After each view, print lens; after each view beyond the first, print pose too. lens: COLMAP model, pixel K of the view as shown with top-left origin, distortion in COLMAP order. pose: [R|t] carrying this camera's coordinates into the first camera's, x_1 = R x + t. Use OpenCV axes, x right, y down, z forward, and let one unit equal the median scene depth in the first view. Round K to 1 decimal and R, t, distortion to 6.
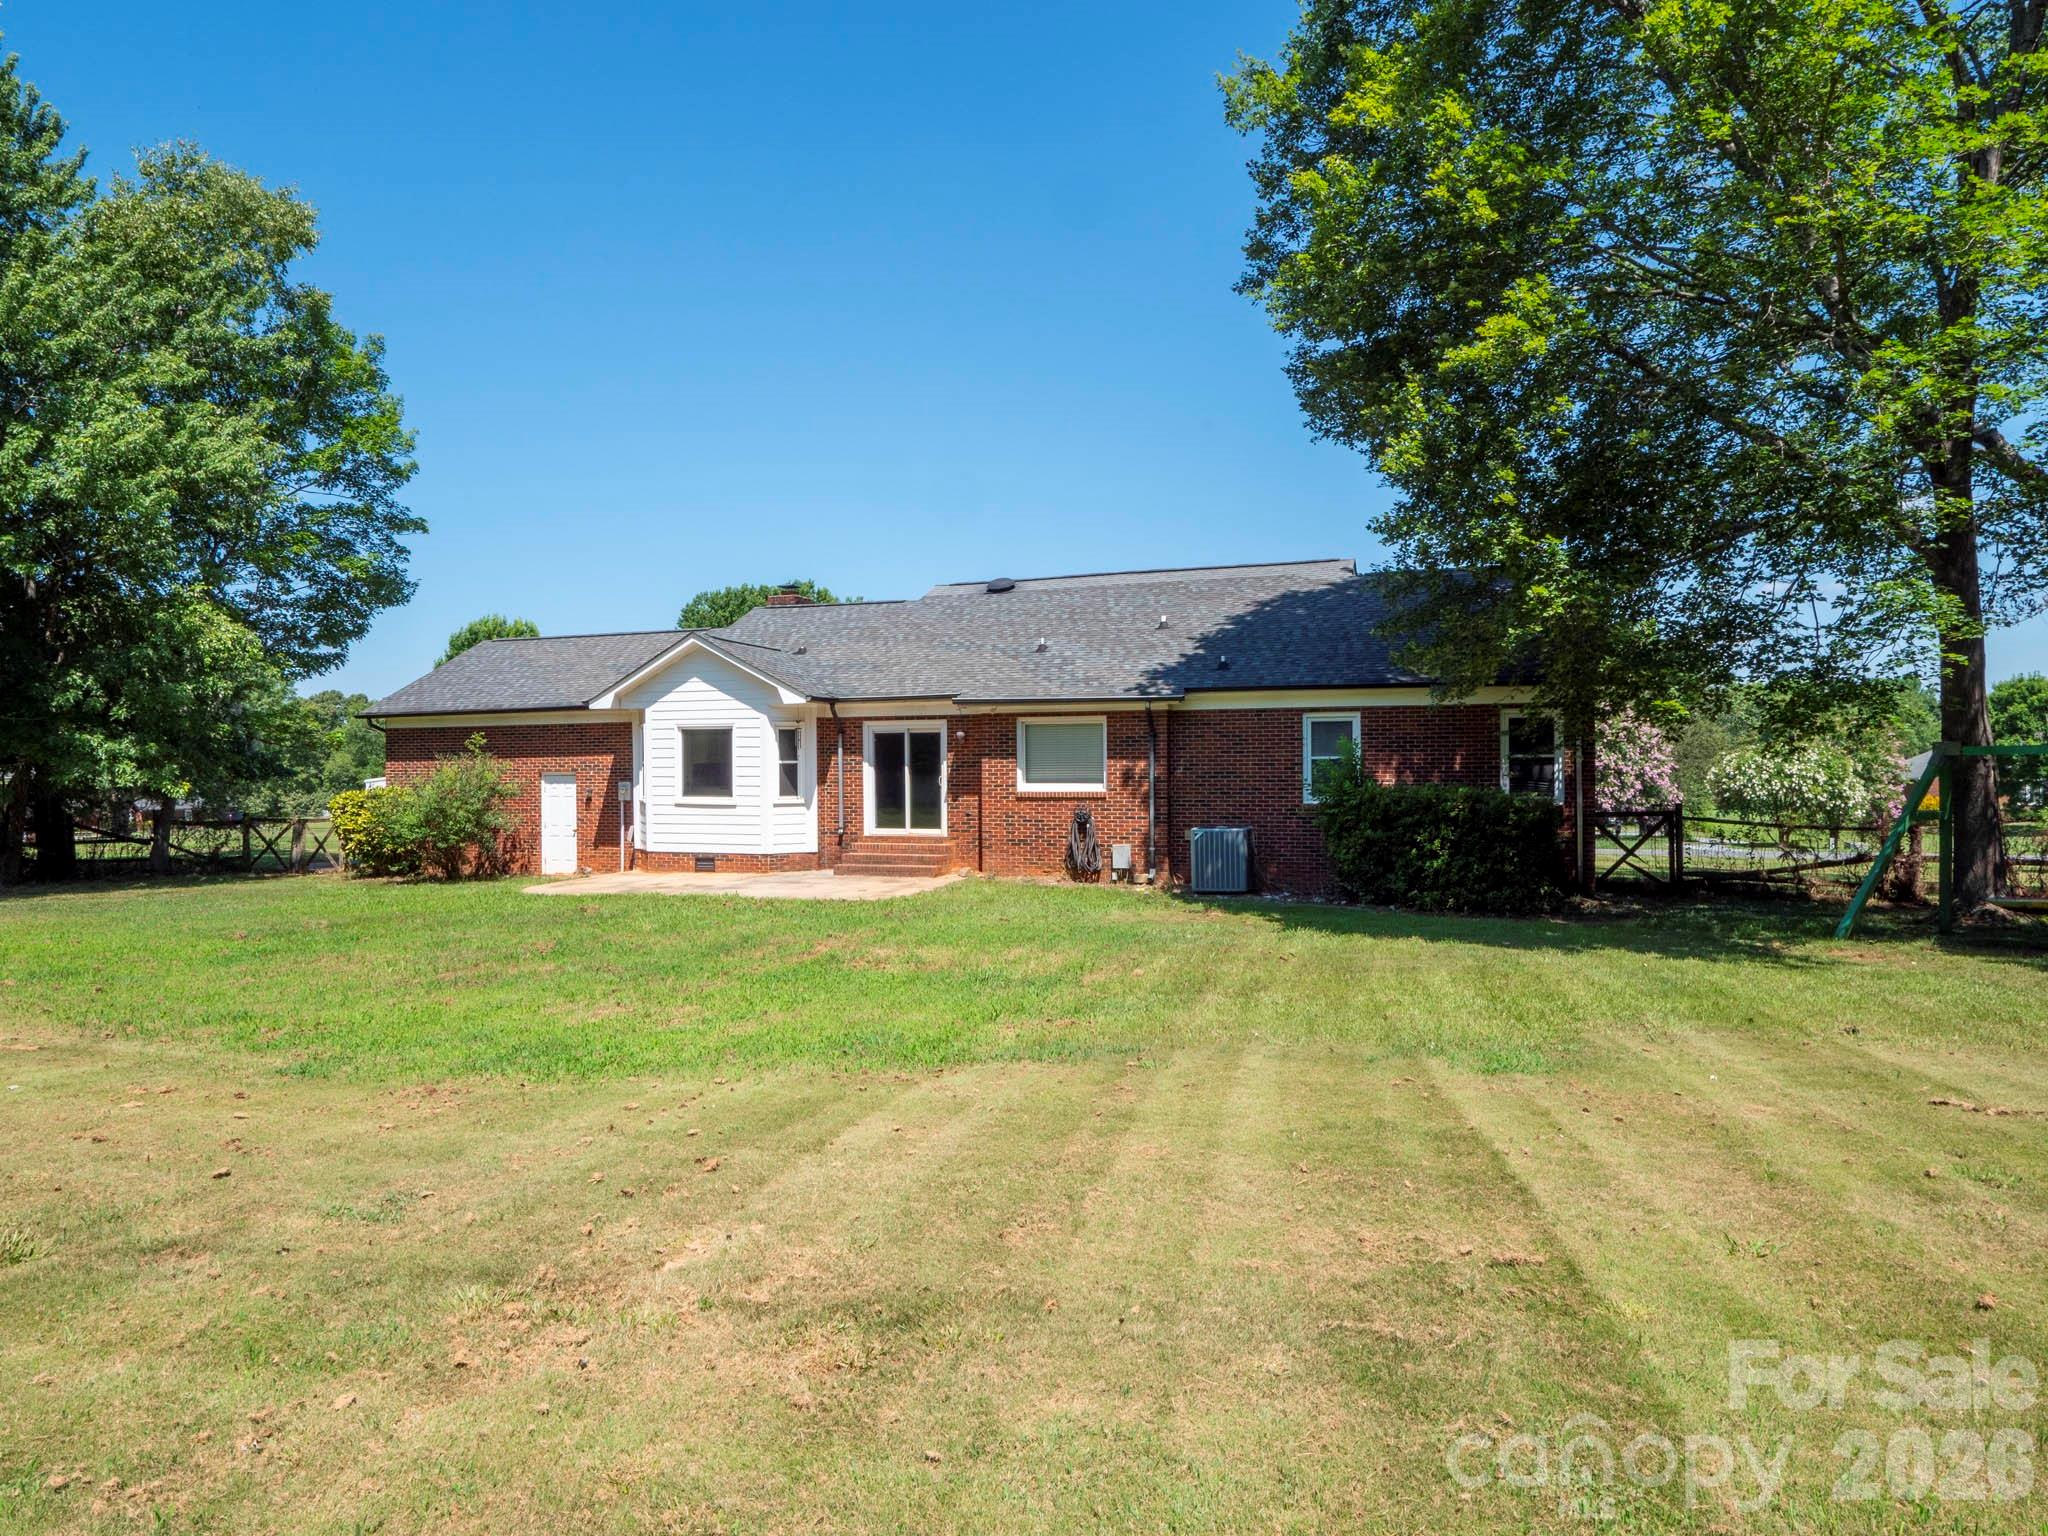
lens RADIAL K [[1235.2, 0, 1019.4], [0, 1235.2, 760.4], [0, 0, 1]] dist [-0.017383, 0.000581]
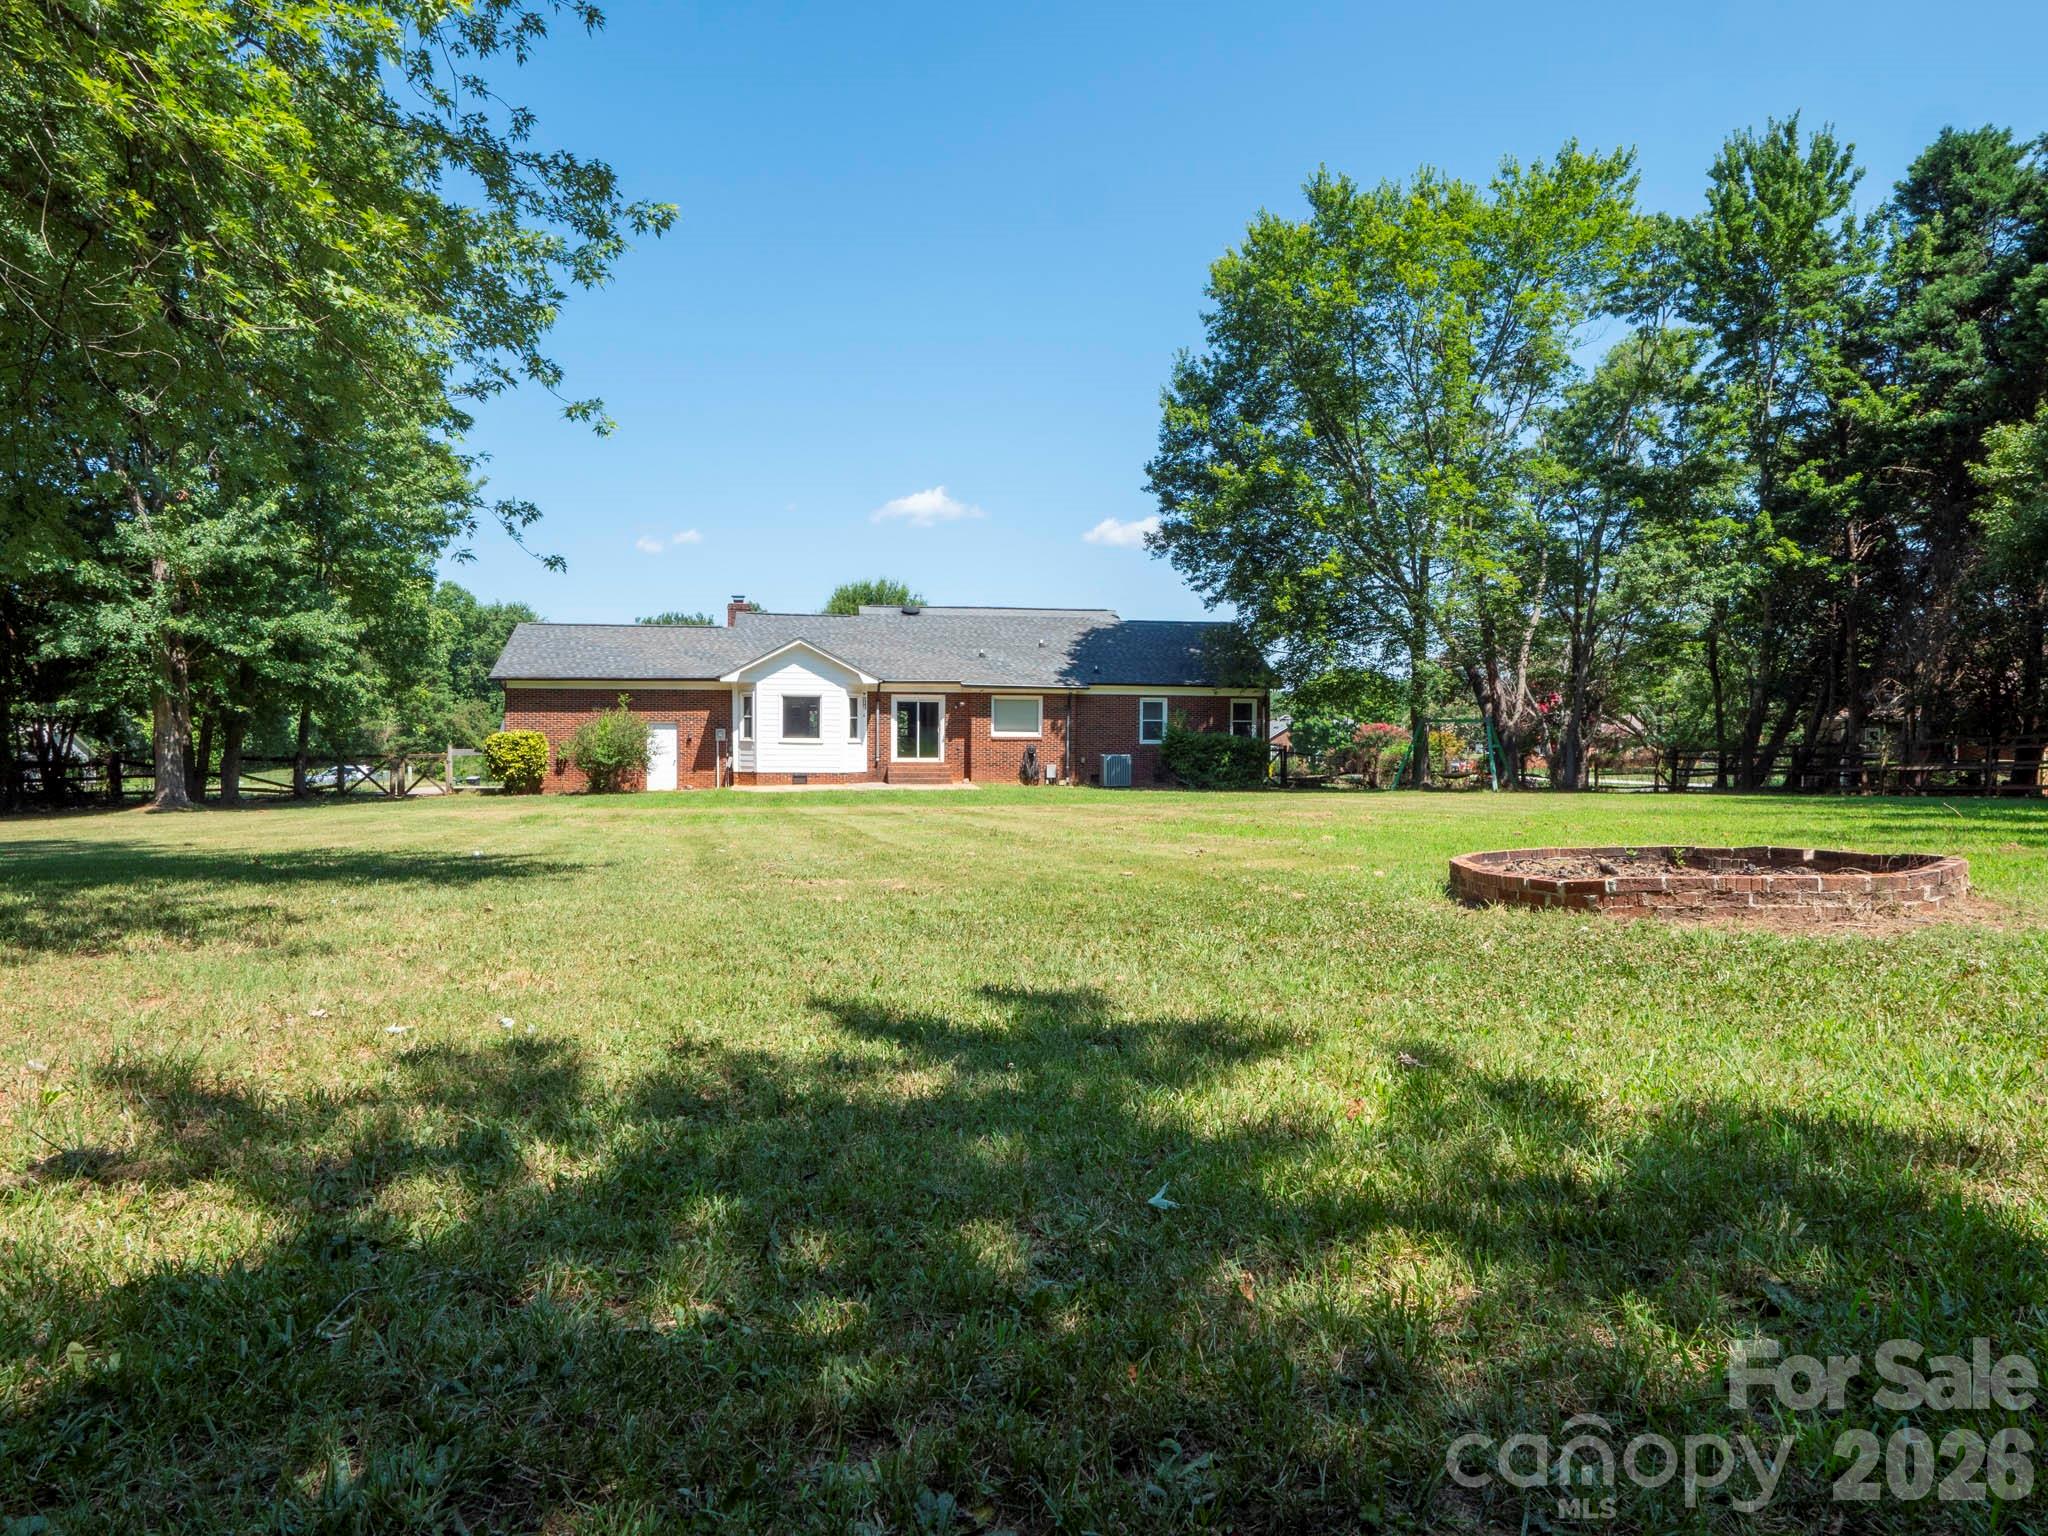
lens RADIAL K [[1235.2, 0, 1019.4], [0, 1235.2, 760.4], [0, 0, 1]] dist [-0.017383, 0.000581]
pose [[0.880476, 0.003149, 0.474080, -0.779838], [-0.015147, 0.999654, 0.021491, 0.019846], [-0.473849, -0.026103, 0.880219, -0.574680]]
